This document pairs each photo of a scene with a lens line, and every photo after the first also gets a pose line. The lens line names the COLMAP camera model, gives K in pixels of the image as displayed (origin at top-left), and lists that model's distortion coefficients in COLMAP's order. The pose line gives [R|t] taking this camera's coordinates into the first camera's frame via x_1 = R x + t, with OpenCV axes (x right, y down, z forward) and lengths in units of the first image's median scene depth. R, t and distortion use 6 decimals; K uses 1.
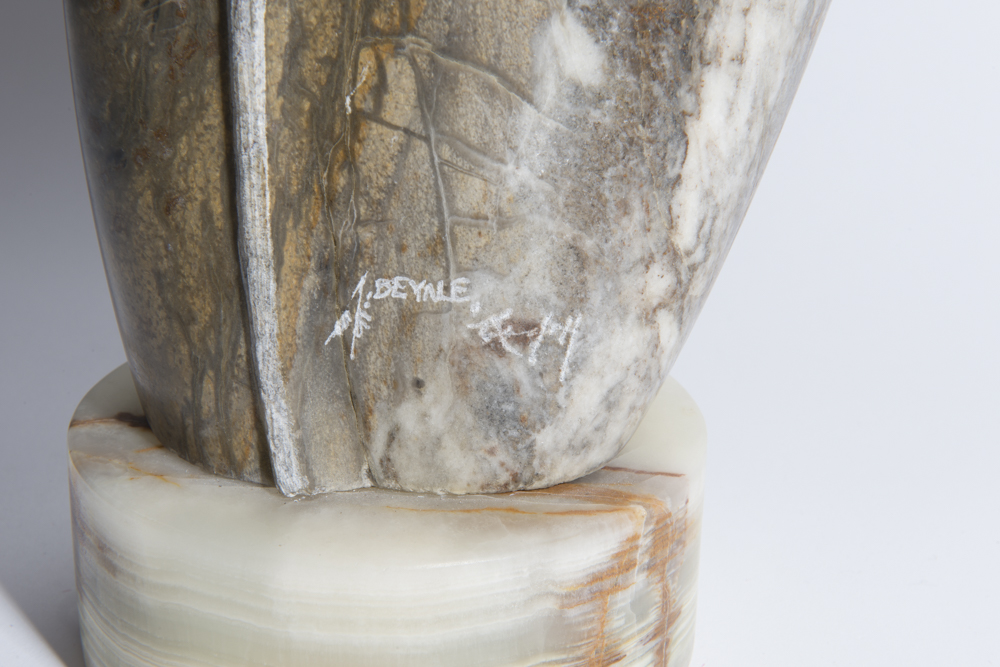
lens RADIAL K [[1901.5, 0, 501.9], [0, 1901.5, 335.4], [0, 0, 1]] dist [0.104146, 0.000000]
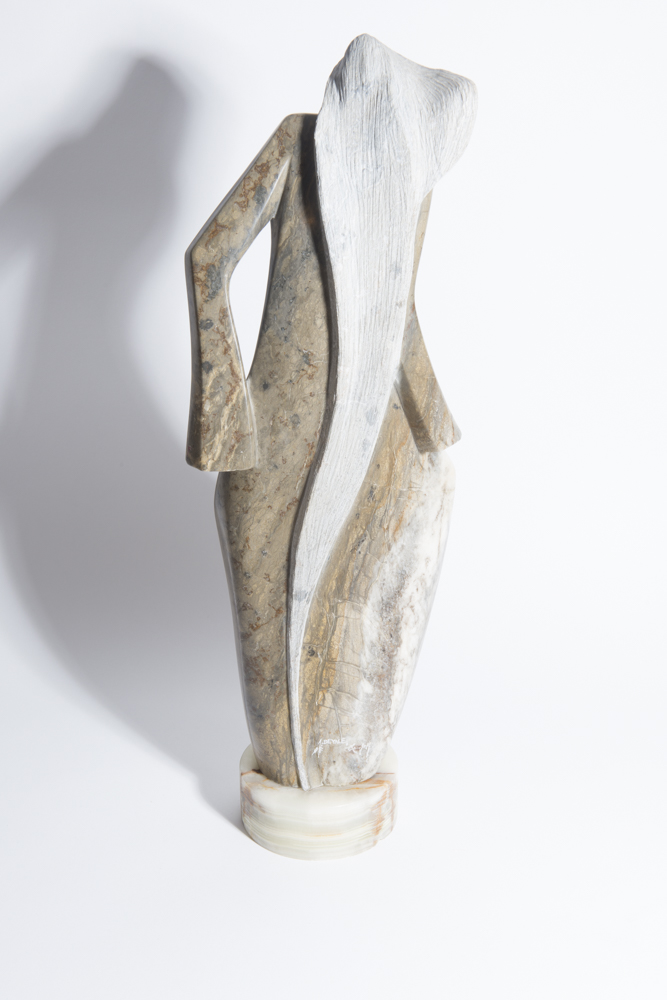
lens RADIAL K [[1477.9, 0, 331.8], [0, 1477.9, 498.1], [0, 0, 1]] dist [0.130290, 0.000000]
pose [[0.987653, -0.083552, 0.132516, -0.447298], [0.081403, 0.996448, 0.021562, -0.646071], [-0.133847, -0.010509, 0.990946, -2.334948]]
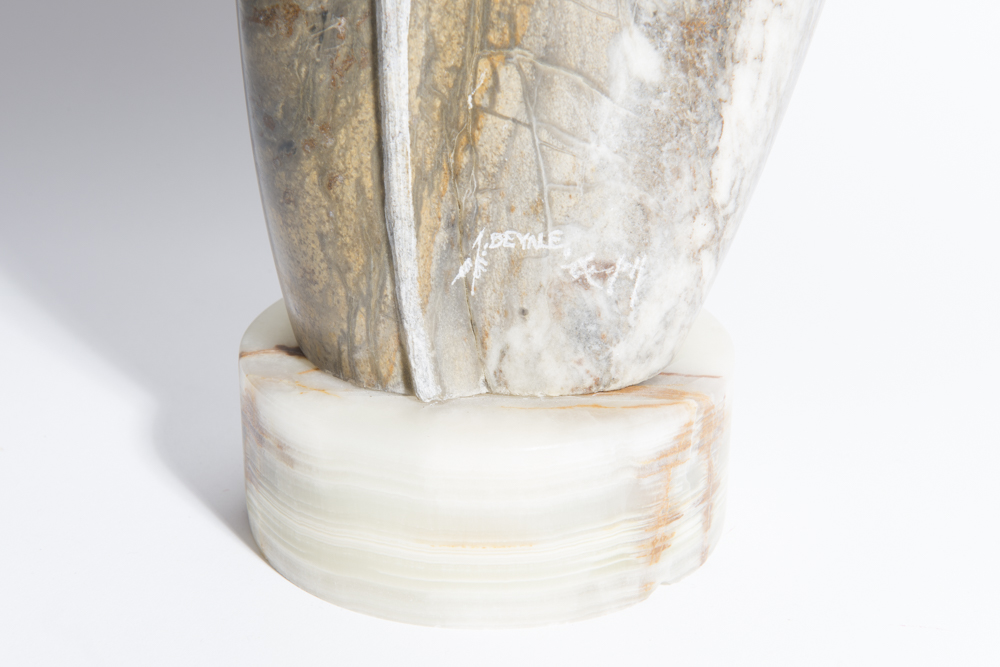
lens RADIAL K [[1901.5, 0, 498.3], [0, 1901.5, 337.2], [0, 0, 1]] dist [0.104146, 0.000000]
pose [[0.998562, -0.033377, 0.041940, -0.117754], [0.032537, 0.999259, 0.020555, 0.015221], [-0.042595, -0.019161, 0.998909, -0.314086]]
